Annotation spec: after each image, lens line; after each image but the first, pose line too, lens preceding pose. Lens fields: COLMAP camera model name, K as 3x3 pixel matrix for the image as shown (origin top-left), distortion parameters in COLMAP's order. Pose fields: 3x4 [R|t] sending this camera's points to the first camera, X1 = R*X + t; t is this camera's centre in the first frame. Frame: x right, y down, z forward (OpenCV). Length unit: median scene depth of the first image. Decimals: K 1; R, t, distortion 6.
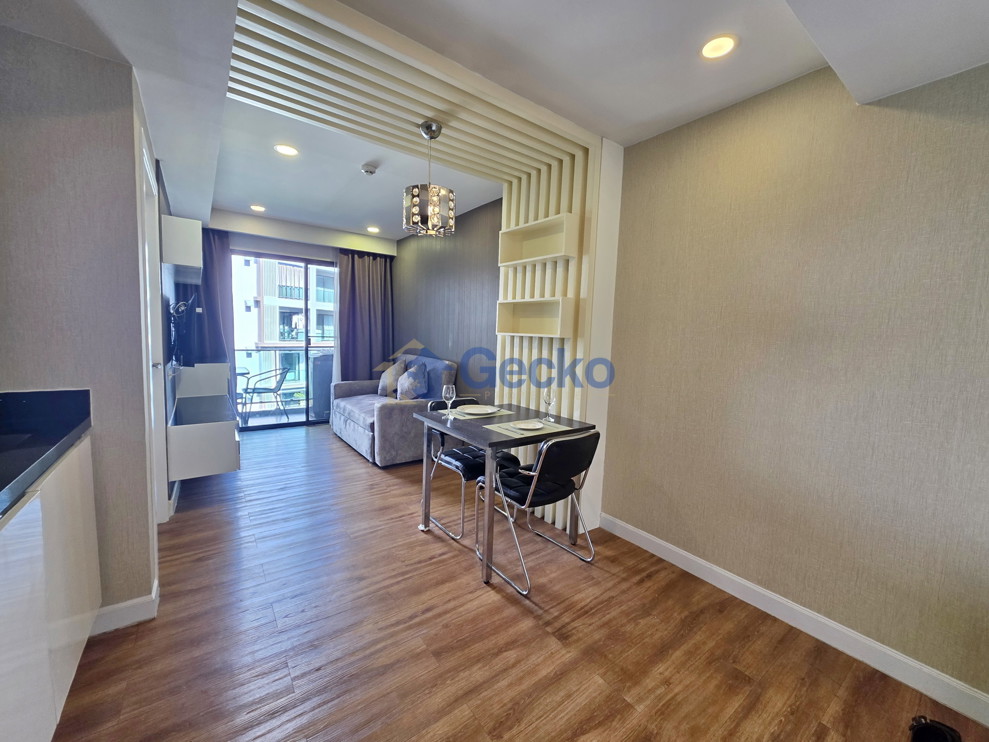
lens RADIAL K [[394.4, 0, 491.5], [0, 394.4, 369.5], [0, 0, 1]] dist [0.000433, 0.000125]
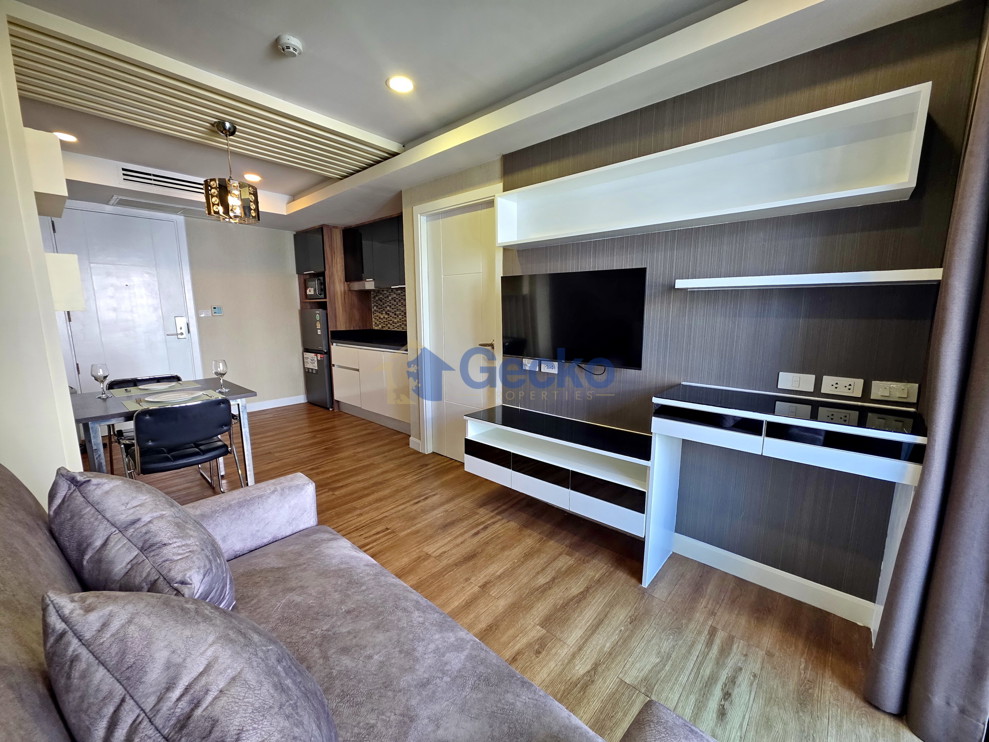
lens RADIAL K [[394.4, 0, 491.5], [0, 394.4, 369.5], [0, 0, 1]] dist [0.000433, 0.000125]
pose [[-0.978401, 0.003797, -0.206679, -0.806314], [-0.047822, 0.968550, 0.244180, -0.310605], [0.201106, 0.248790, -0.947449, 2.887982]]
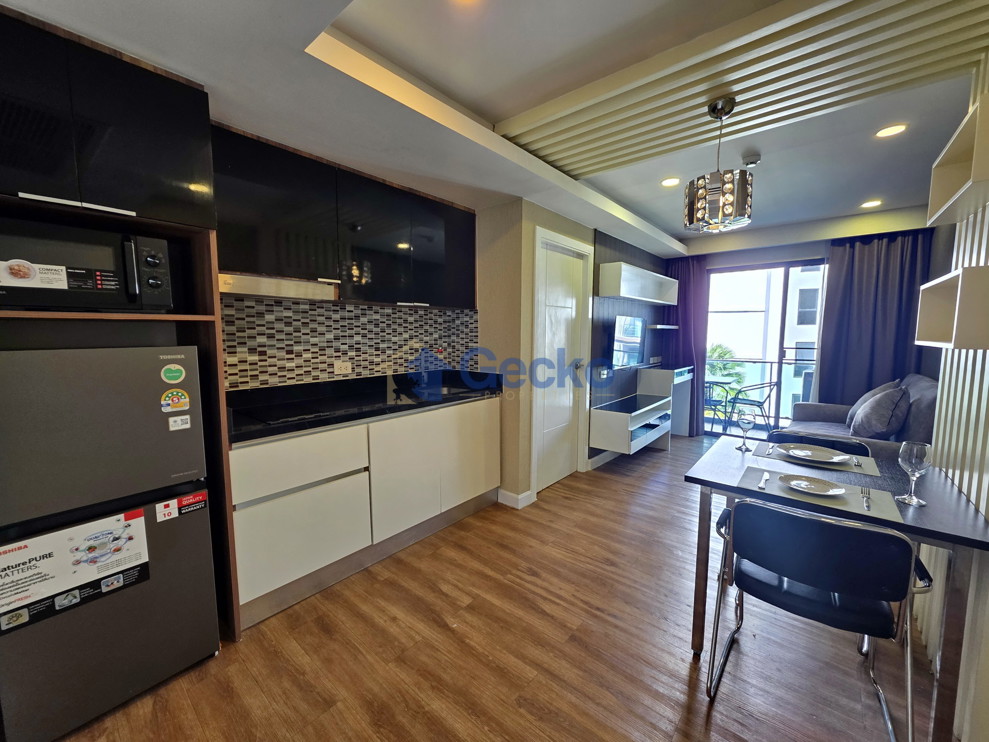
lens RADIAL K [[394.4, 0, 491.5], [0, 394.4, 369.5], [0, 0, 1]] dist [0.000433, 0.000125]
pose [[0.234267, 0.056762, -0.970514, 0.722148], [-0.086606, 0.995543, 0.037320, -0.030291], [0.968307, 0.075310, 0.238139, 0.414572]]
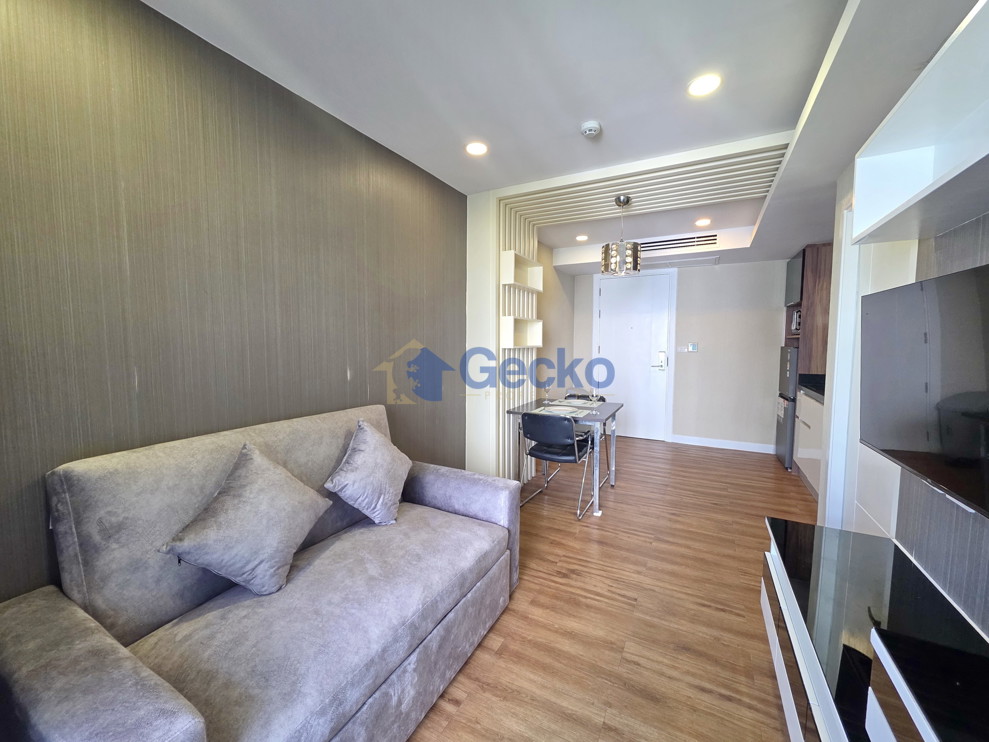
lens RADIAL K [[394.4, 0, 491.5], [0, 394.4, 369.5], [0, 0, 1]] dist [0.000433, 0.000125]
pose [[-0.422855, -0.094833, 0.901222, -1.529707], [0.076740, 0.987190, 0.139885, -0.314932], [-0.902942, 0.128310, -0.410160, 2.470238]]
